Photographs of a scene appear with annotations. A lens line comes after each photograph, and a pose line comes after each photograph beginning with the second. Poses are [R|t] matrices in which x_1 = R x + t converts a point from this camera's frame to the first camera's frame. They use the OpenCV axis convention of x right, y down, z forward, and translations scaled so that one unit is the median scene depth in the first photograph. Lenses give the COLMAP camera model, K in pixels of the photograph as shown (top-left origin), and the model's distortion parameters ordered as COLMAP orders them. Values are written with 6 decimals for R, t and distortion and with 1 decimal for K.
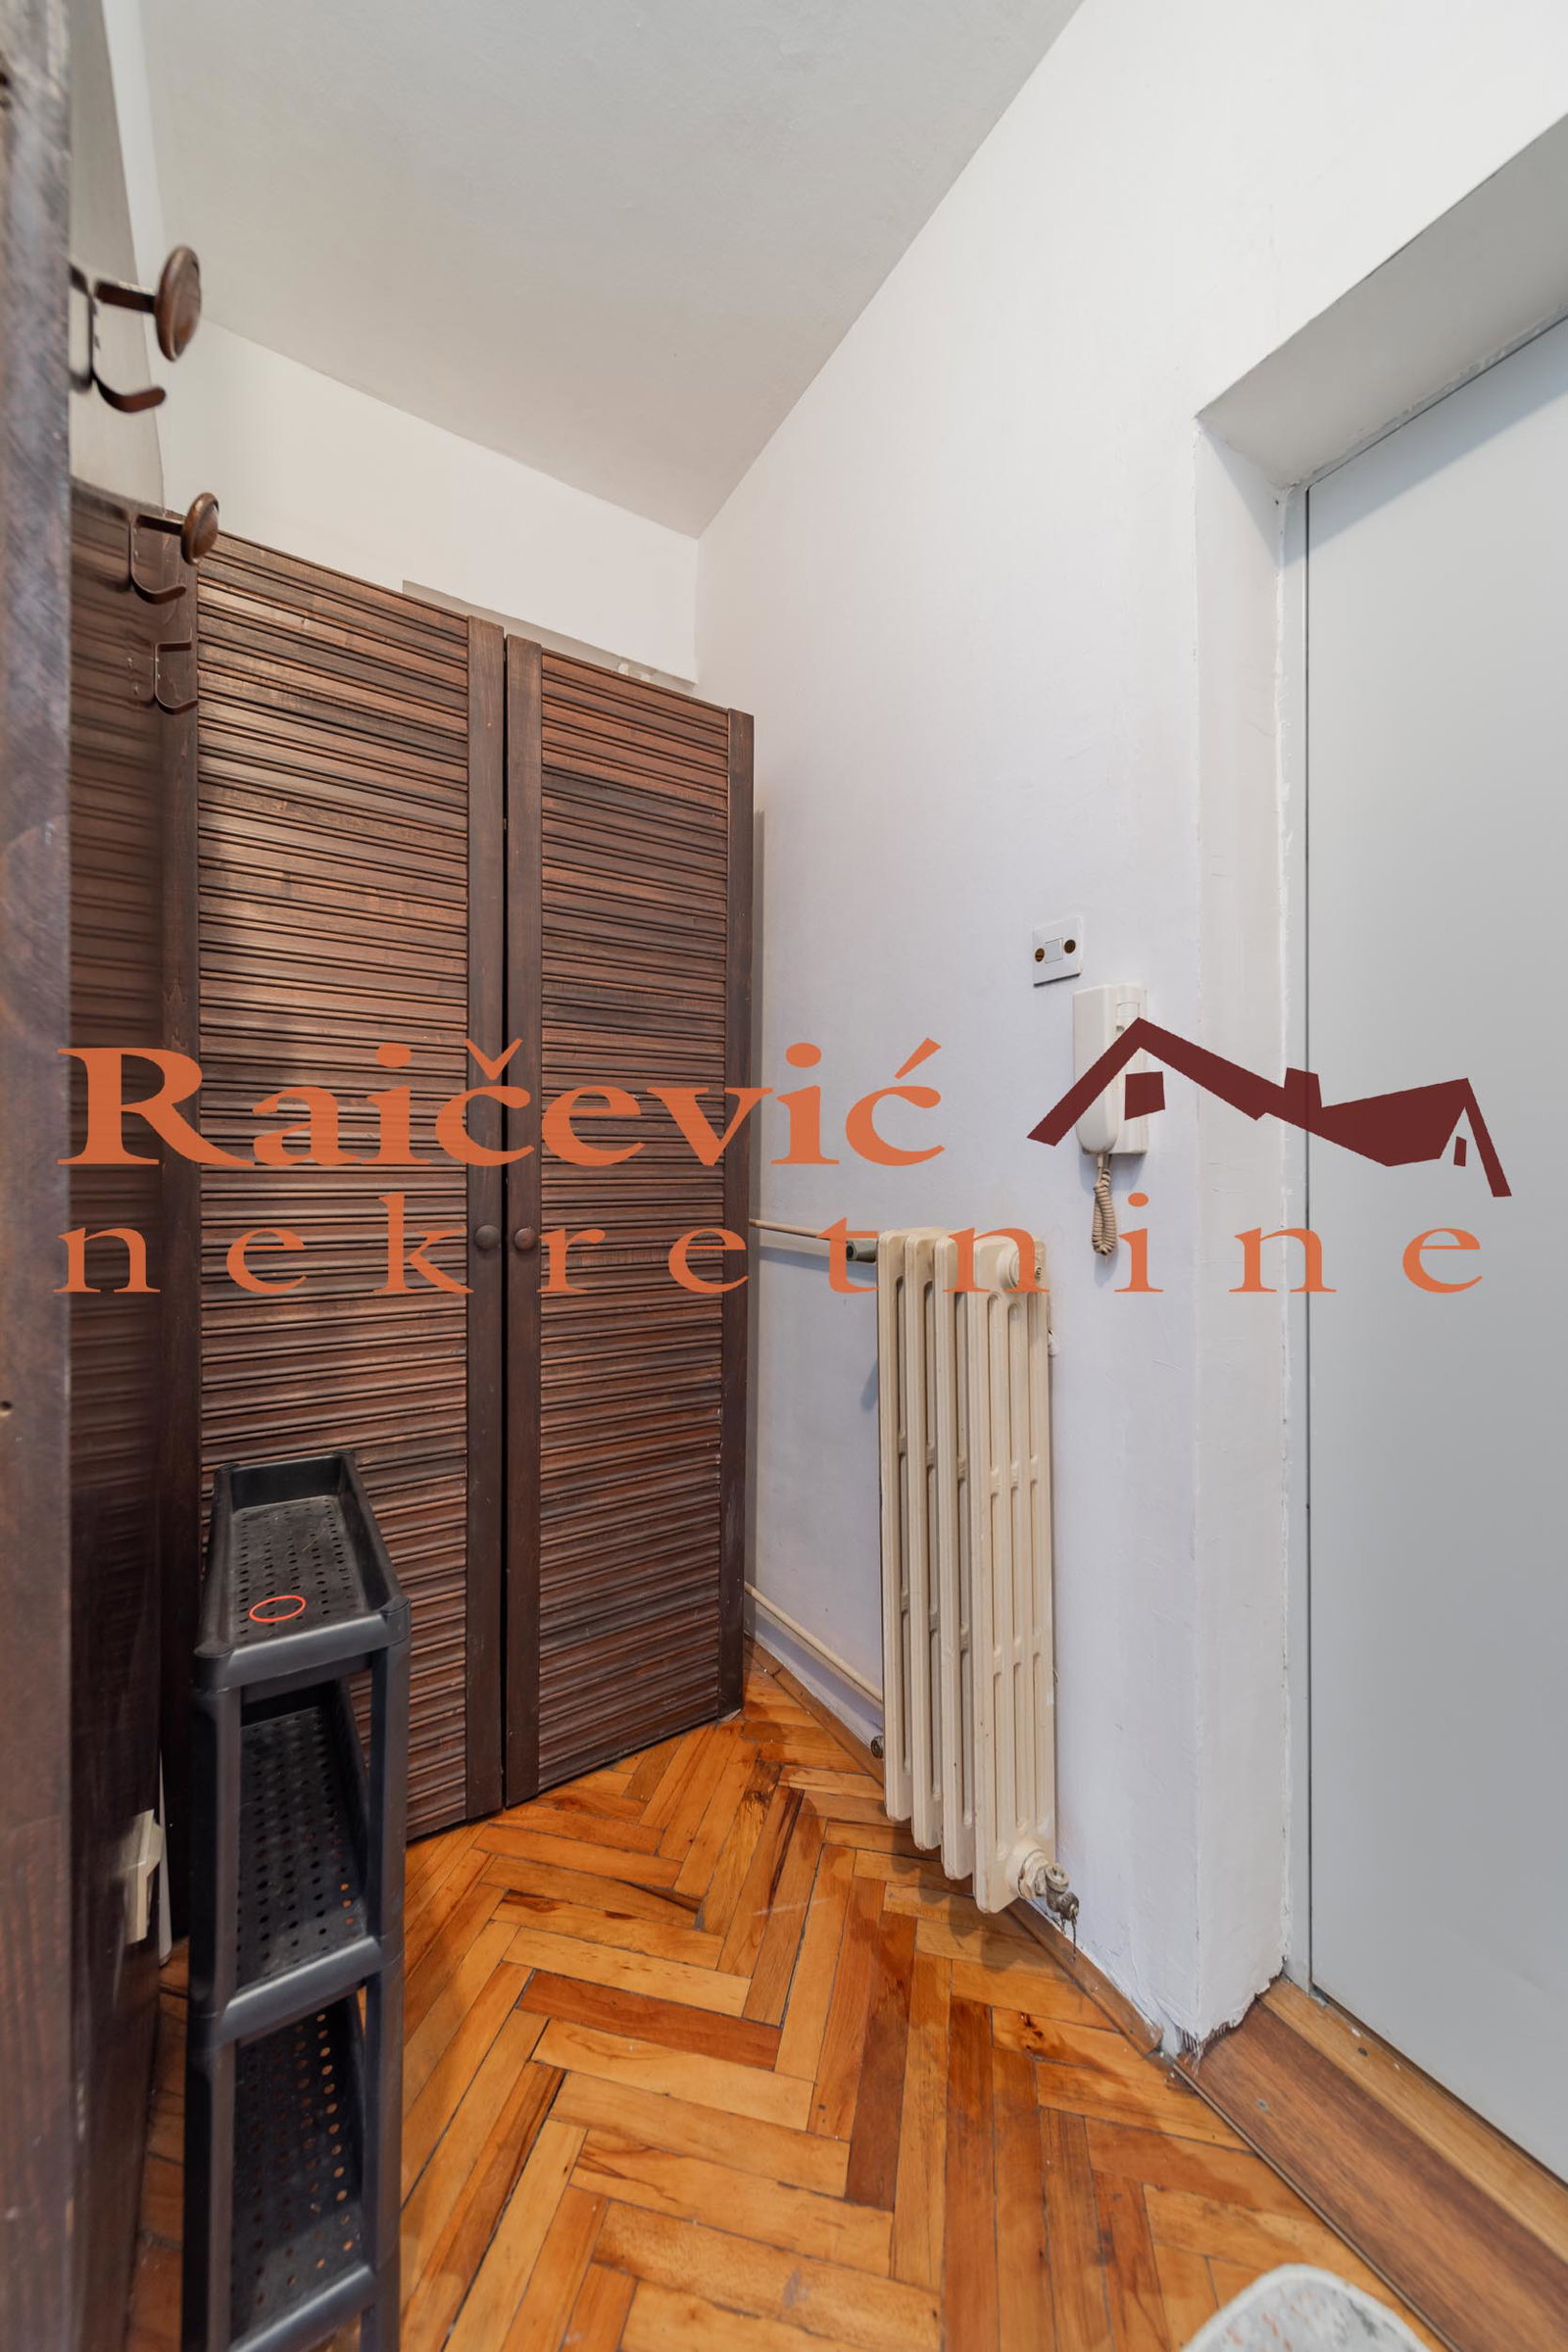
lens RADIAL K [[821.9, 0, 797.7], [0, 821.9, 1184.2], [0, 0, 1]] dist [0.000718, -0.000544]
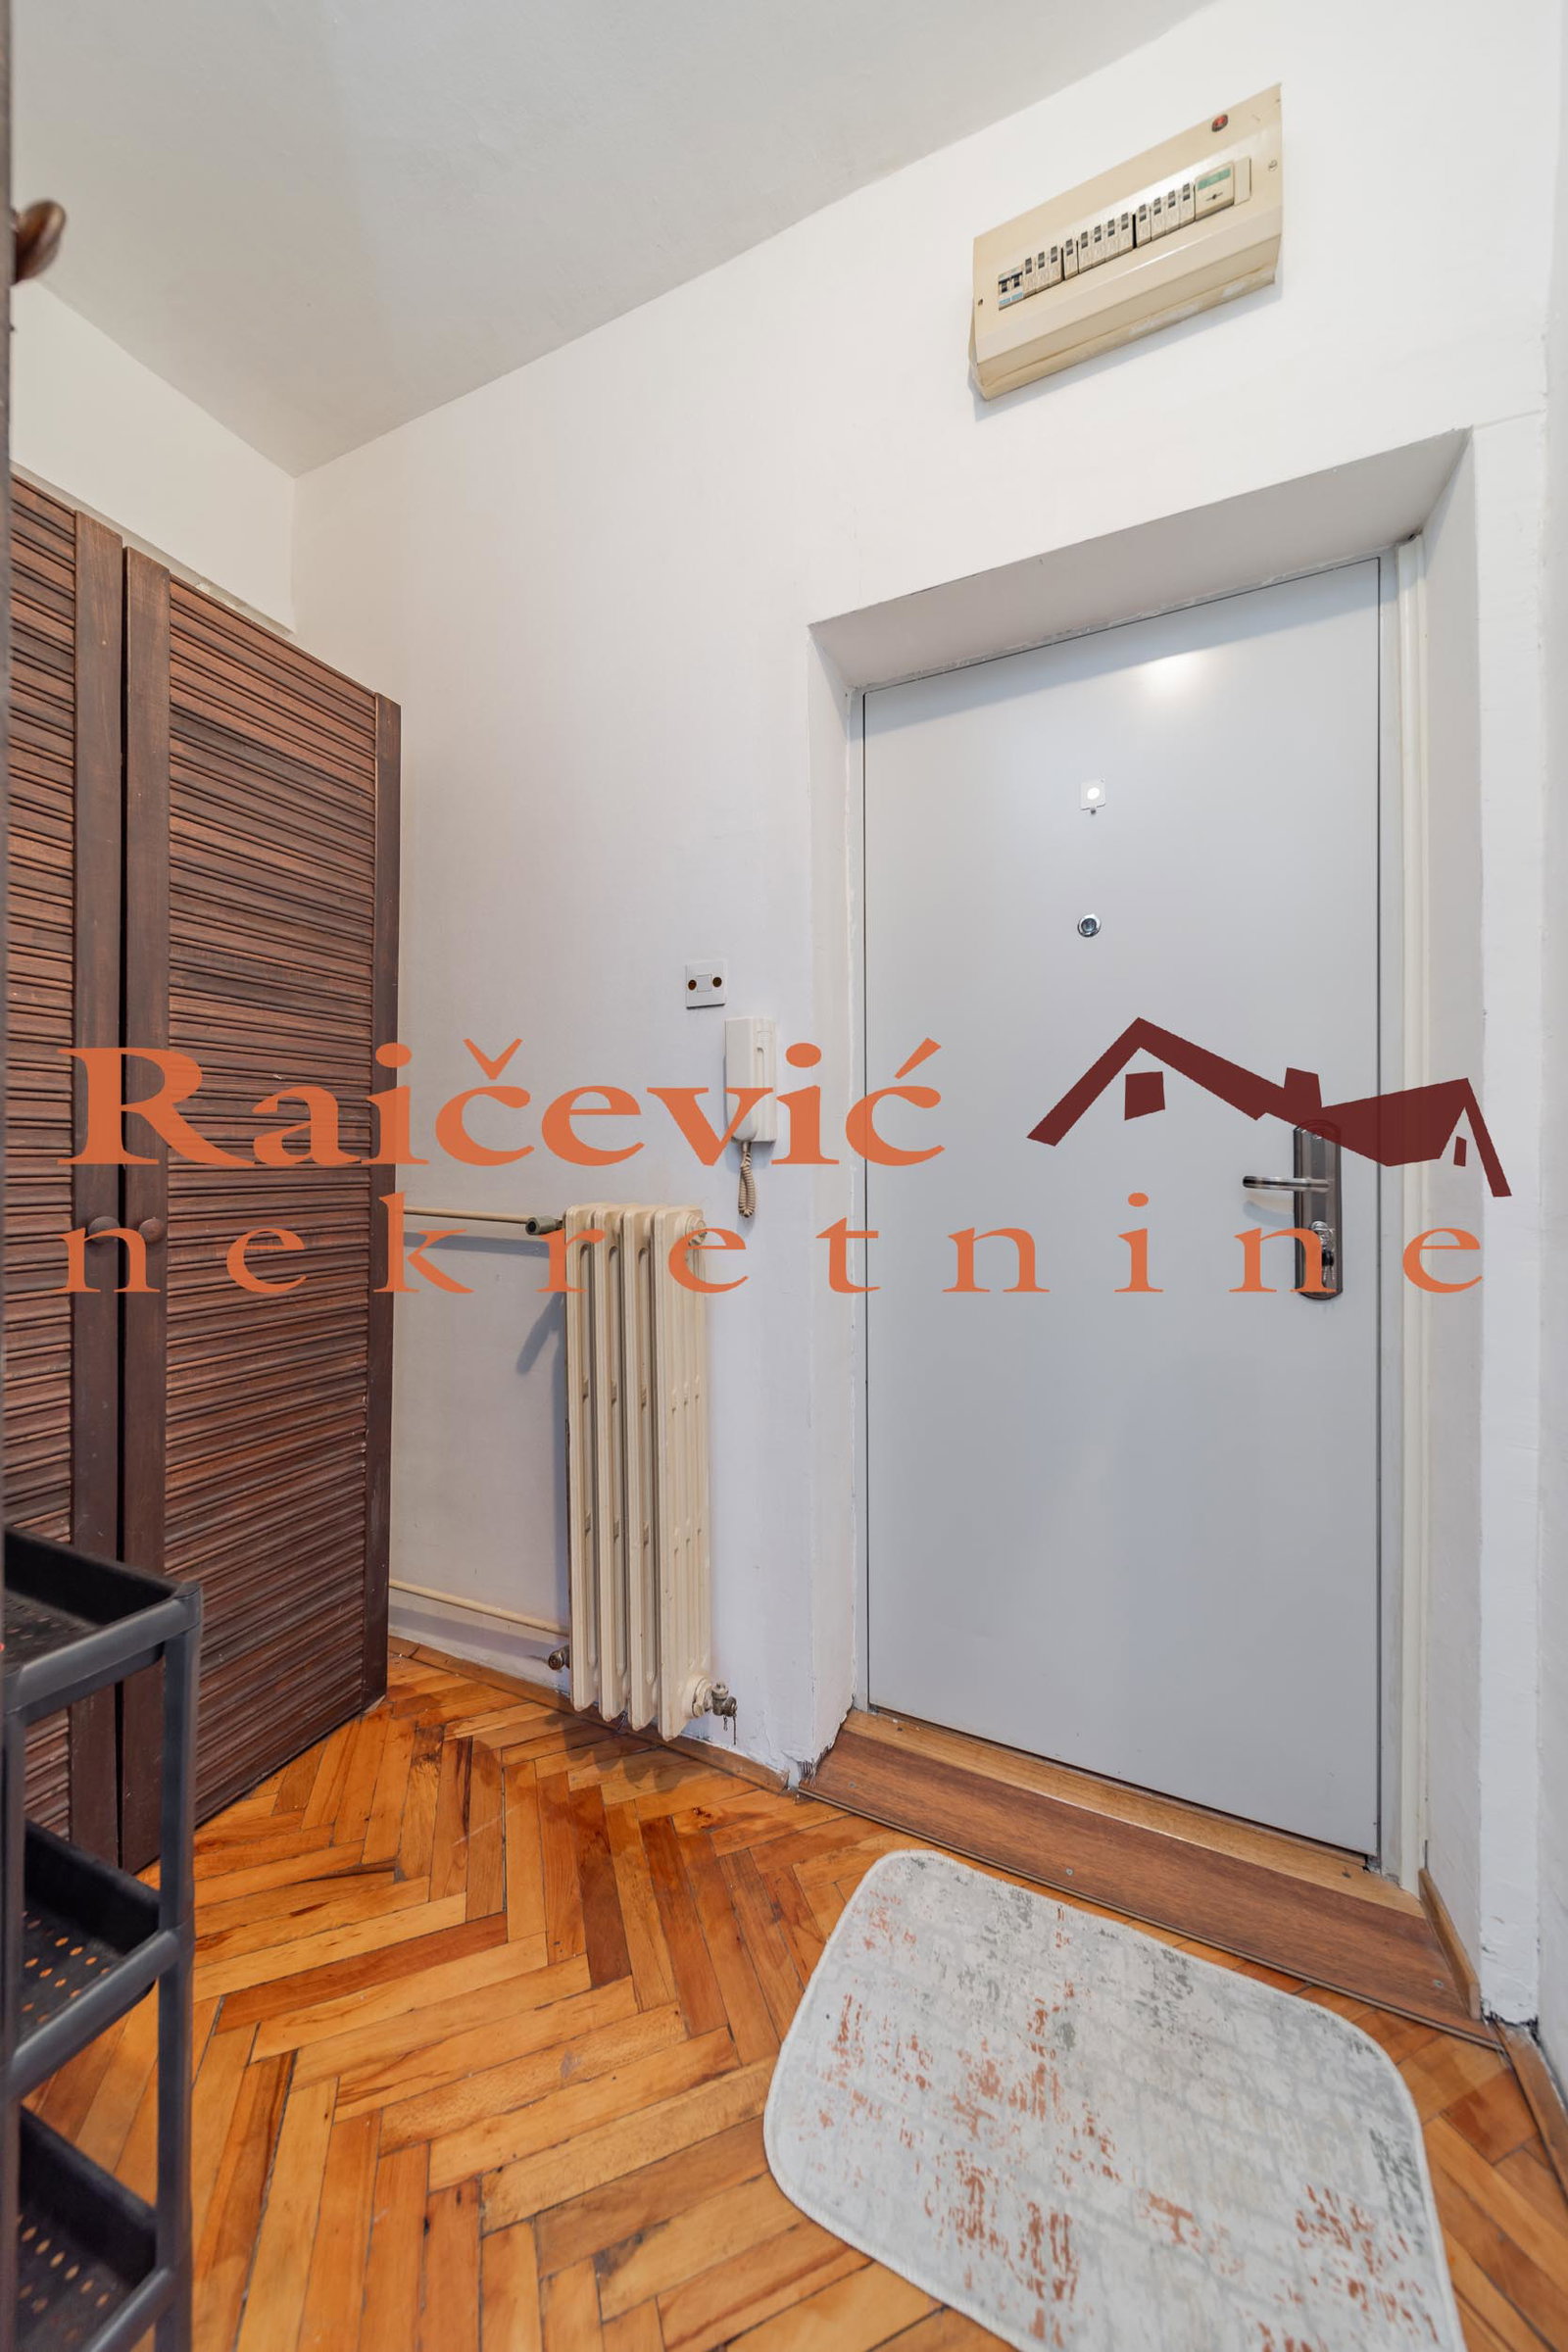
lens RADIAL K [[821.9, 0, 797.7], [0, 821.9, 1184.2], [0, 0, 1]] dist [0.000718, -0.000544]
pose [[0.832348, -0.018083, 0.553958, -0.245501], [0.011422, 0.999815, 0.015476, 0.010433], [-0.554135, -0.006554, 0.832401, -0.133235]]
